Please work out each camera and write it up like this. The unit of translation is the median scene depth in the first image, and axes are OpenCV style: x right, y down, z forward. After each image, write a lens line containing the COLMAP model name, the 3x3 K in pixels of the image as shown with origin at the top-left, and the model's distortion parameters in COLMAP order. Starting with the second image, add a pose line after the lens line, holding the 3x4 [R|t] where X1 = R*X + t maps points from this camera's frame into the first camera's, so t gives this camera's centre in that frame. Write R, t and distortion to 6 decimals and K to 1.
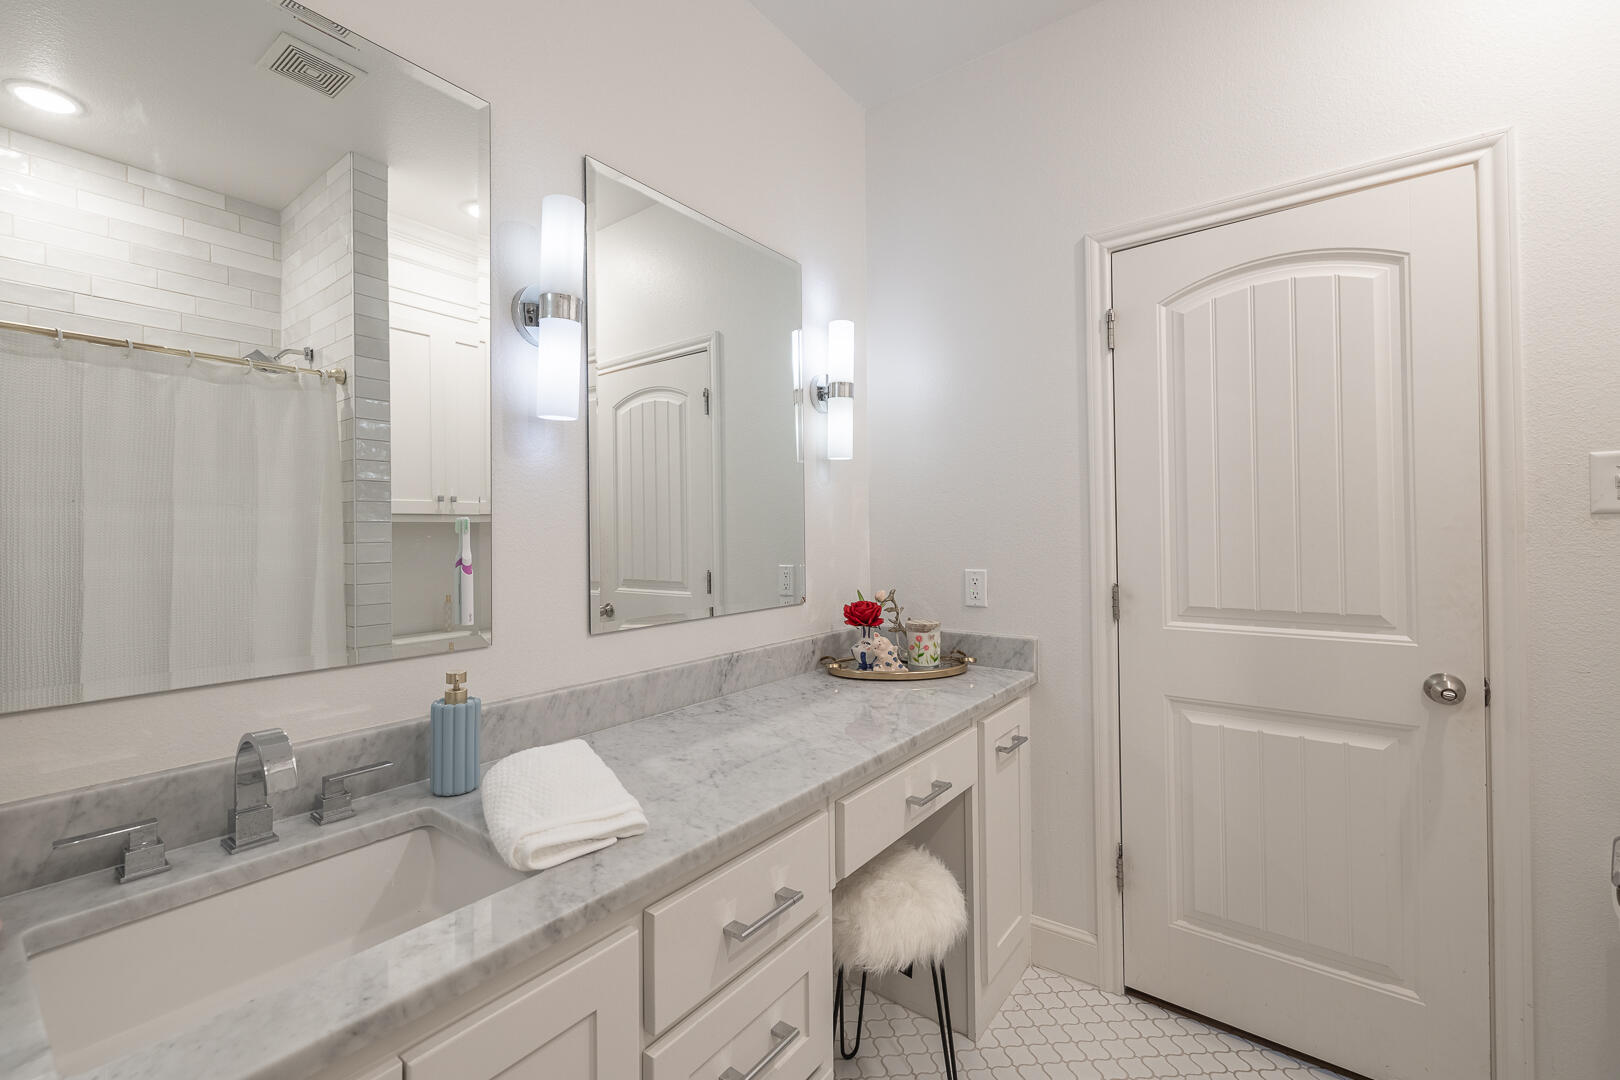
lens RADIAL K [[687.9, 0, 788.5], [0, 687.9, 525.0], [0, 0, 1]] dist [-0.000675, -0.000464]
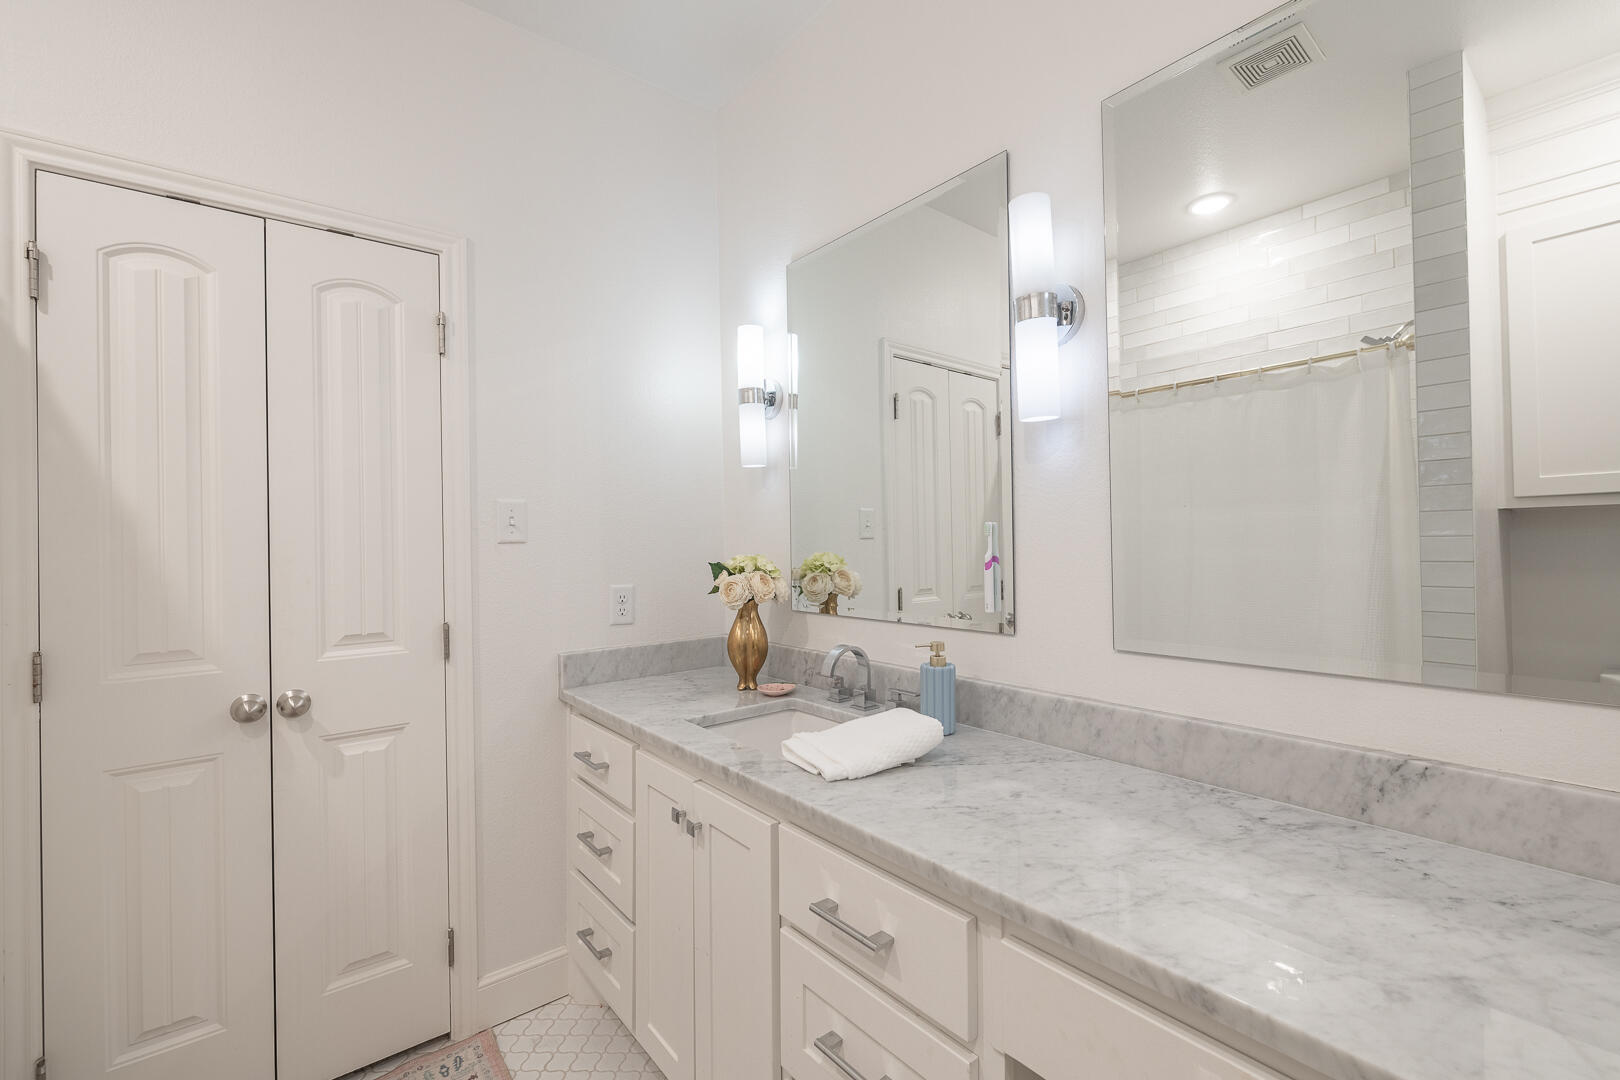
lens RADIAL K [[687.9, 0, 802.7], [0, 687.9, 539.5], [0, 0, 1]] dist [-0.000675, -0.000464]
pose [[-0.240470, 0.011689, -0.970586, 0.695550], [0.032367, 0.999468, 0.004018, 0.003093], [0.970117, -0.030449, -0.240721, 0.880460]]
